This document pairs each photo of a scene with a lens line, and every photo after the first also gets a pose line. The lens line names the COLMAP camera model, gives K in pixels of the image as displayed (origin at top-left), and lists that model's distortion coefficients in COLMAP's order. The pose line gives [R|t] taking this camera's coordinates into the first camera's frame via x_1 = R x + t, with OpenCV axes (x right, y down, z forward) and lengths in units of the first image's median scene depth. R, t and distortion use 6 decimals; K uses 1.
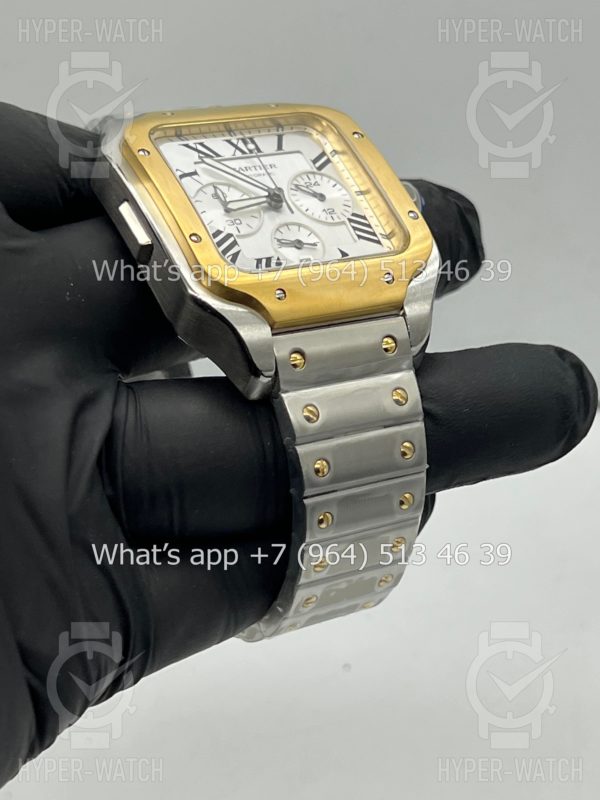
lens RADIAL K [[1921.6, 0, 300.0], [0, 1921.6, 400.0], [0, 0, 1]] dist [0.191068, 0.097325]
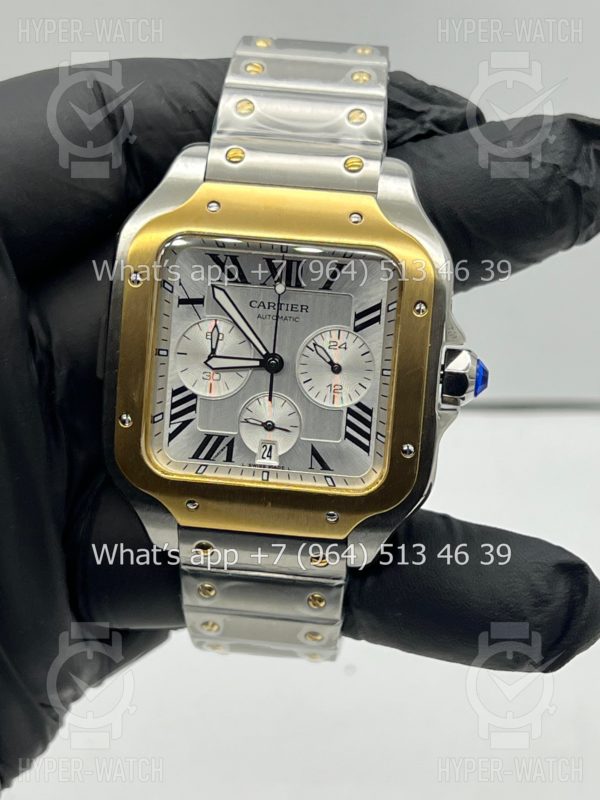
lens RADIAL K [[1921.6, 0, 300.0], [0, 1921.6, 400.0], [0, 0, 1]] dist [0.191068, 0.097325]
pose [[0.785867, 0.527669, -0.322457, 0.286327], [-0.169359, 0.685153, 0.708437, -0.710048], [0.594752, -0.502126, 0.627805, 0.442258]]
